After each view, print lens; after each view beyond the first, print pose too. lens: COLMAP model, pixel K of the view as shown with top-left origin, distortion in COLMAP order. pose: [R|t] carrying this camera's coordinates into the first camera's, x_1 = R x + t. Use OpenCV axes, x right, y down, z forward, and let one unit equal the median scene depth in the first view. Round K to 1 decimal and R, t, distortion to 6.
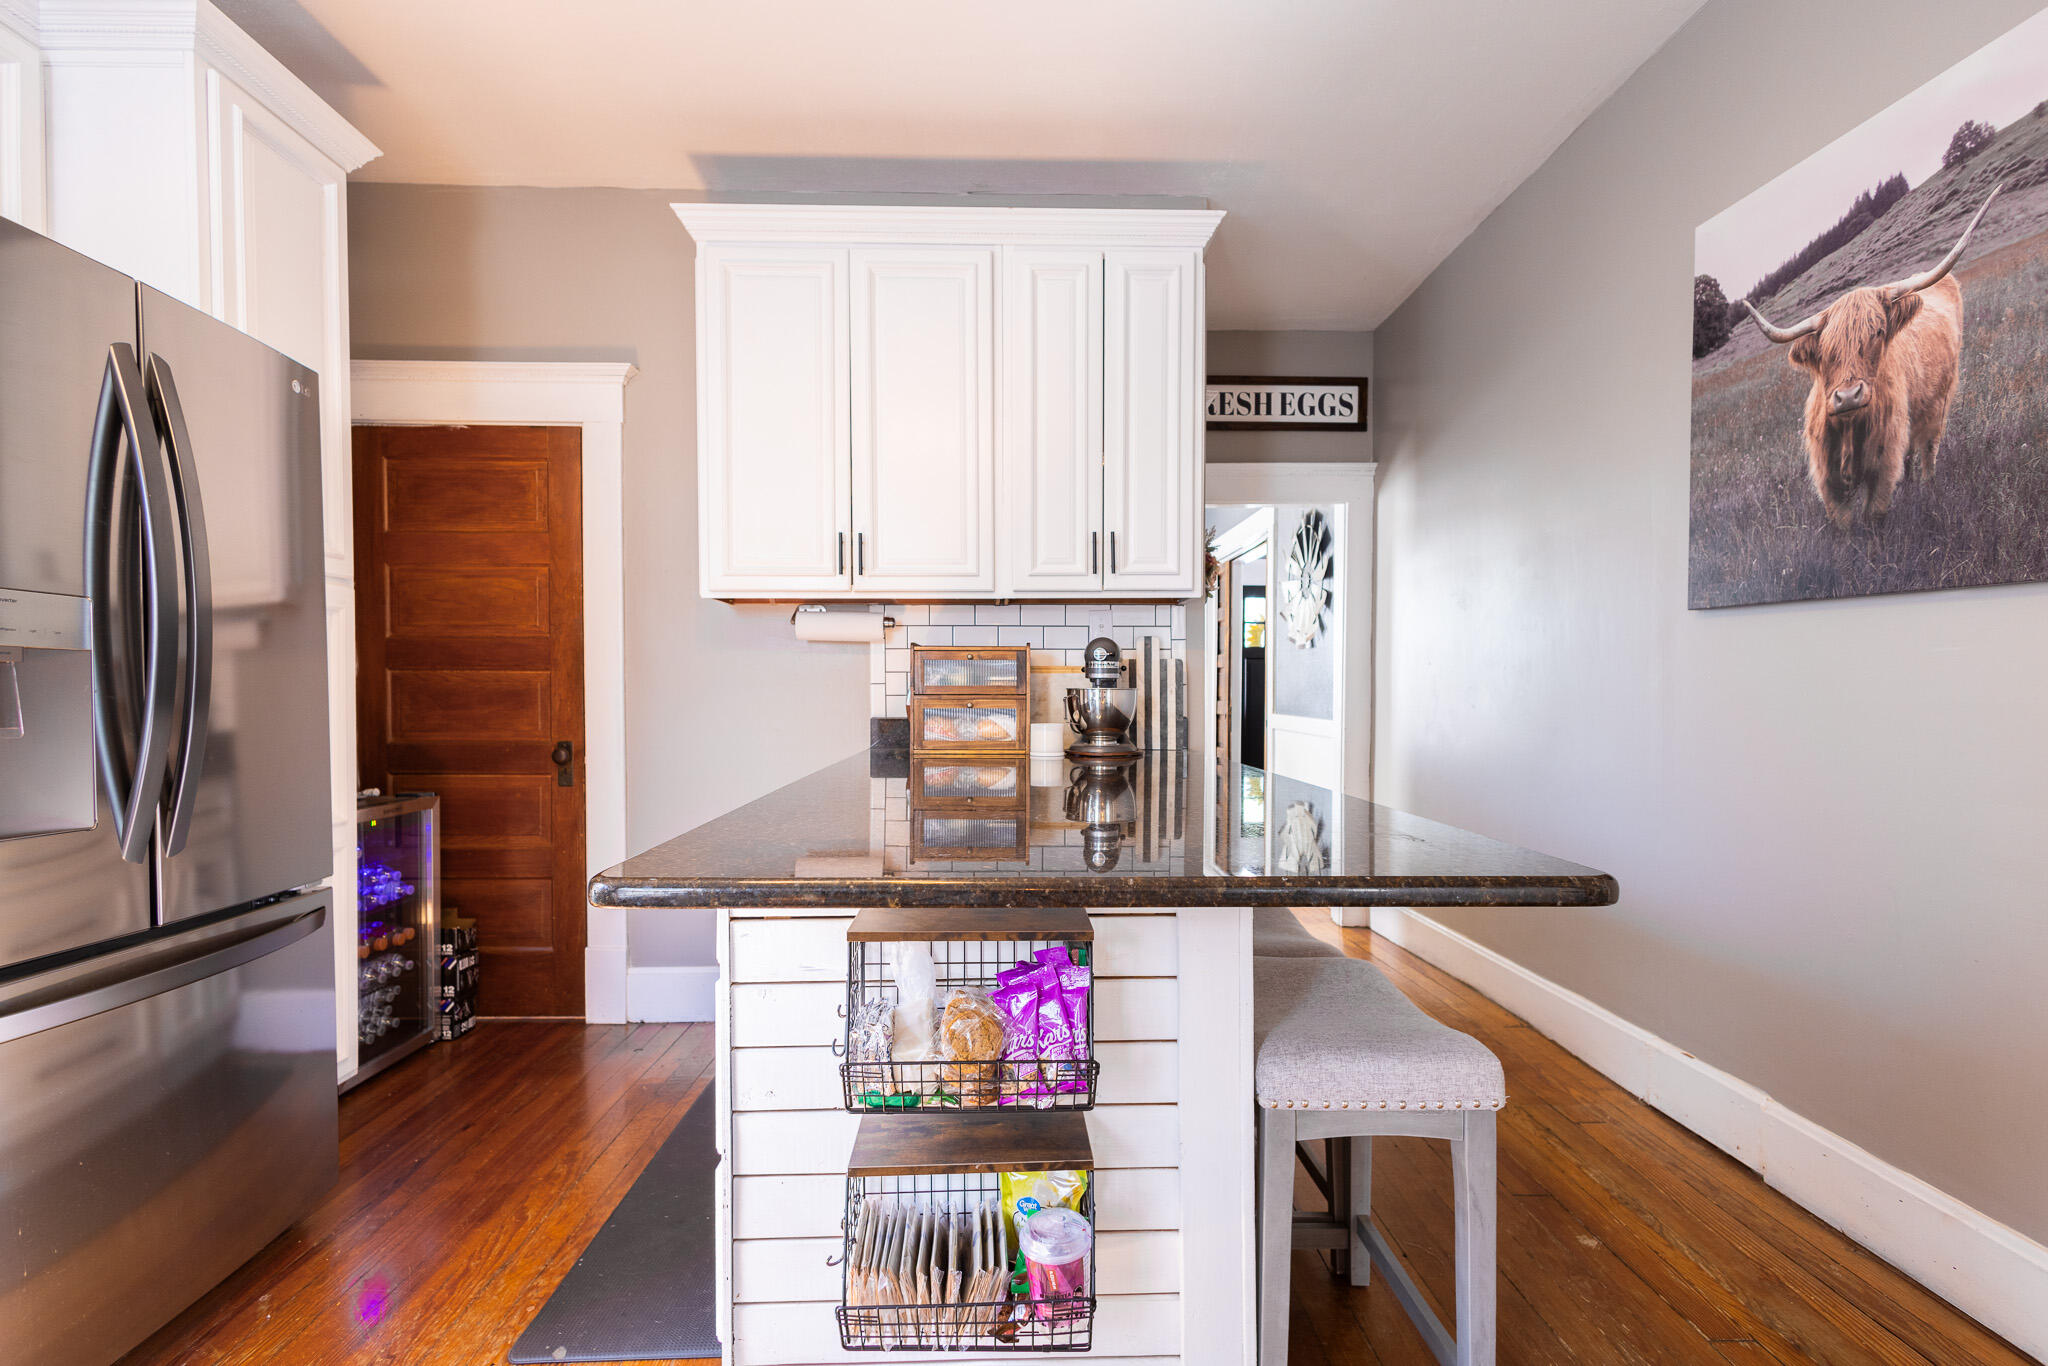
lens RADIAL K [[946.4, 0, 1028.5], [0, 946.4, 694.5], [0, 0, 1]] dist [-0.000653, -0.000525]
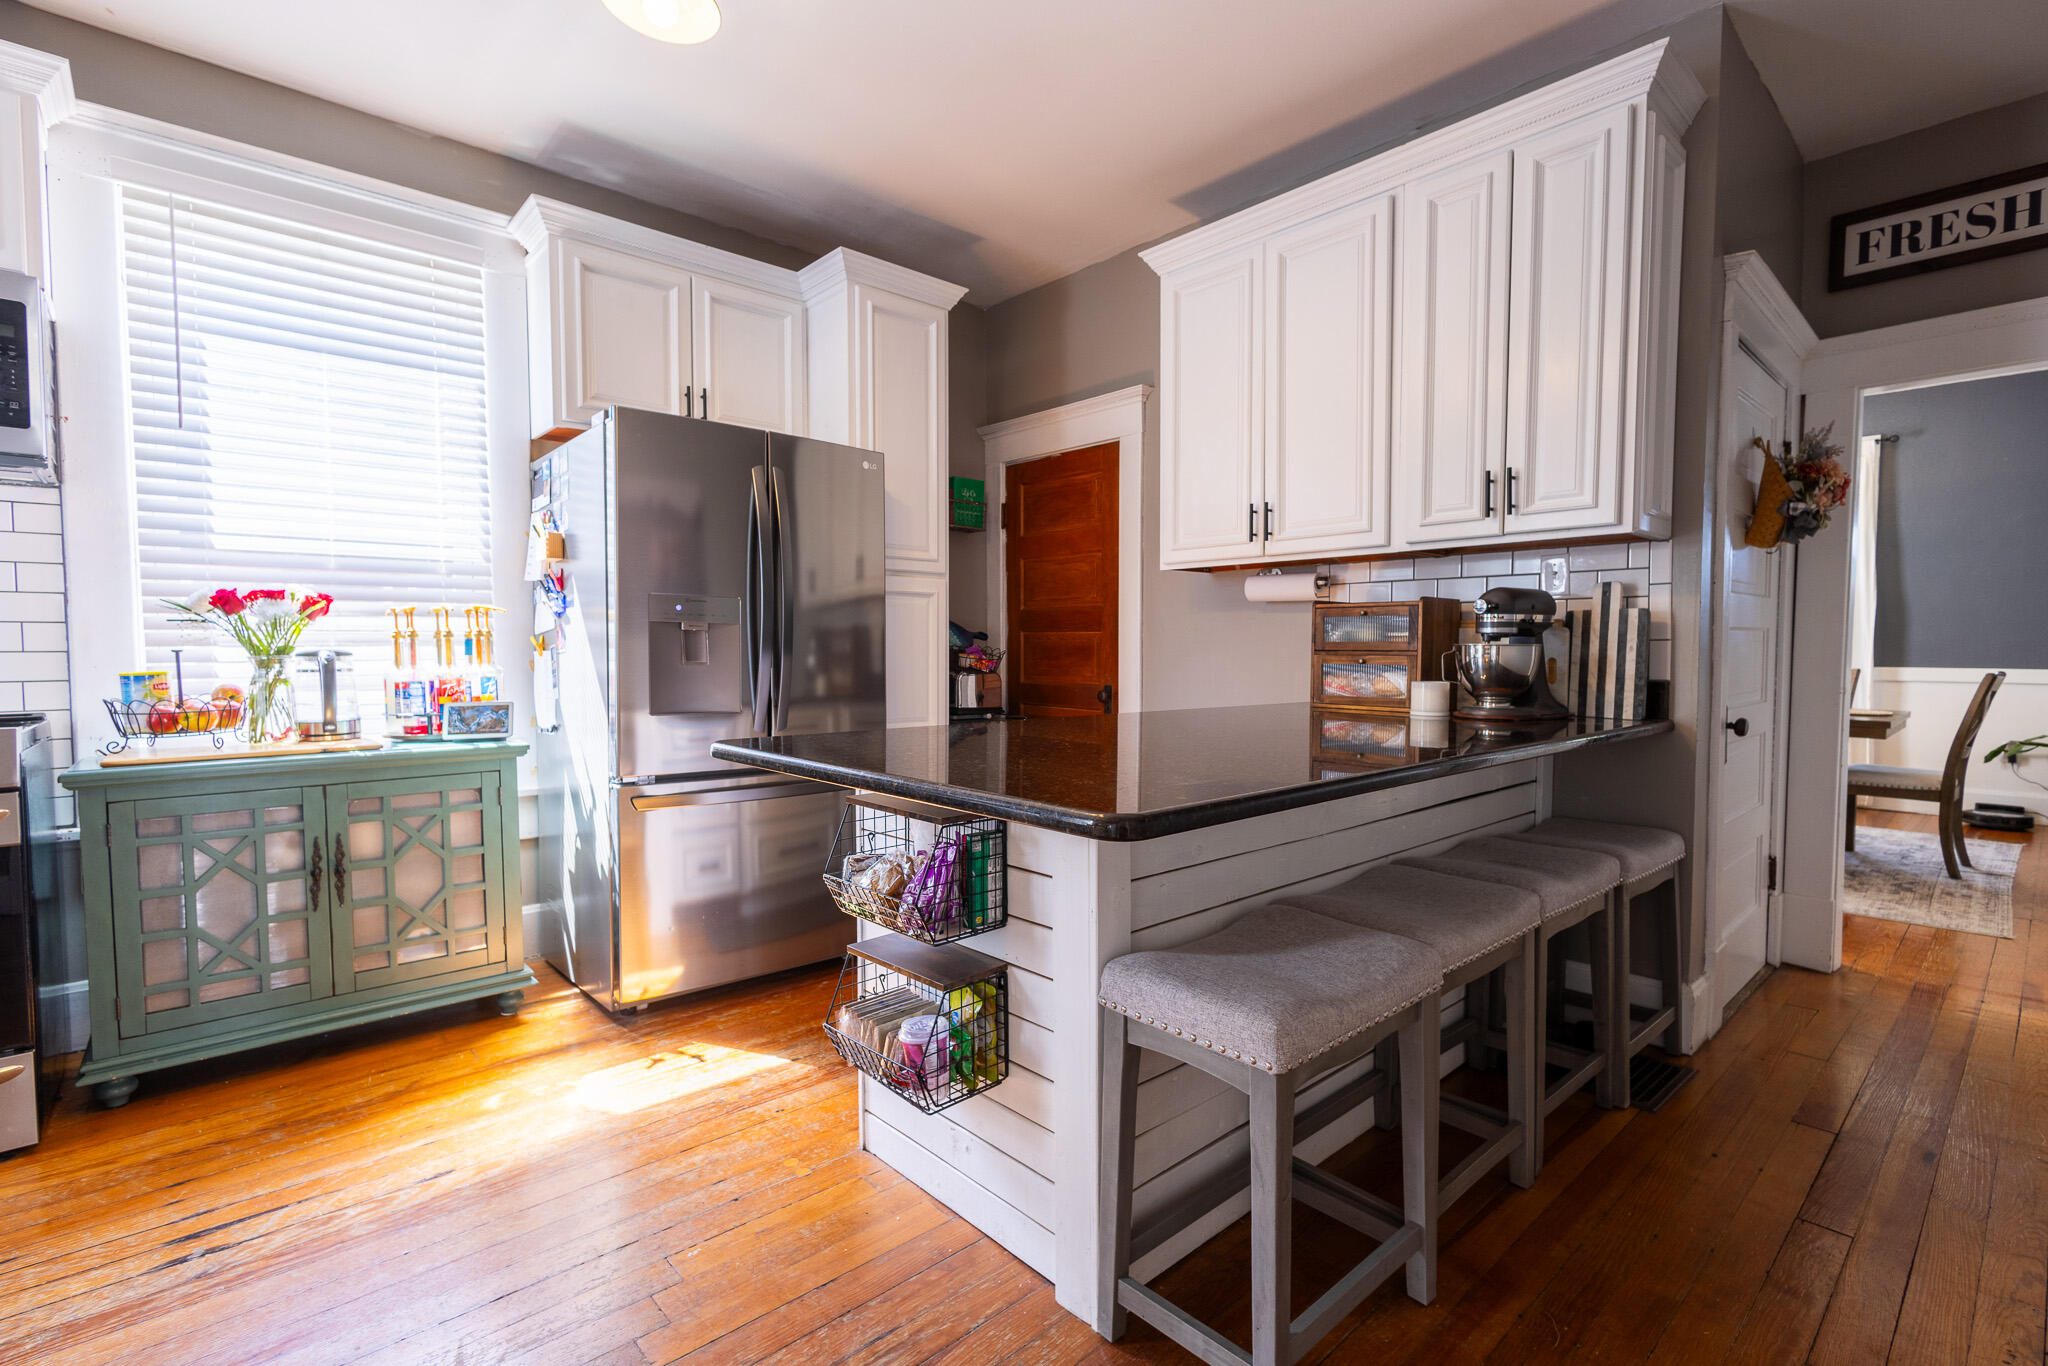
lens RADIAL K [[946.4, 0, 1037.4], [0, 946.4, 674.1], [0, 0, 1]] dist [-0.000653, -0.000525]
pose [[0.650941, 0.023370, -0.758769, 0.471140], [-0.006956, 0.999668, 0.024823, 0.002262], [0.759096, -0.010880, 0.650887, 0.082807]]
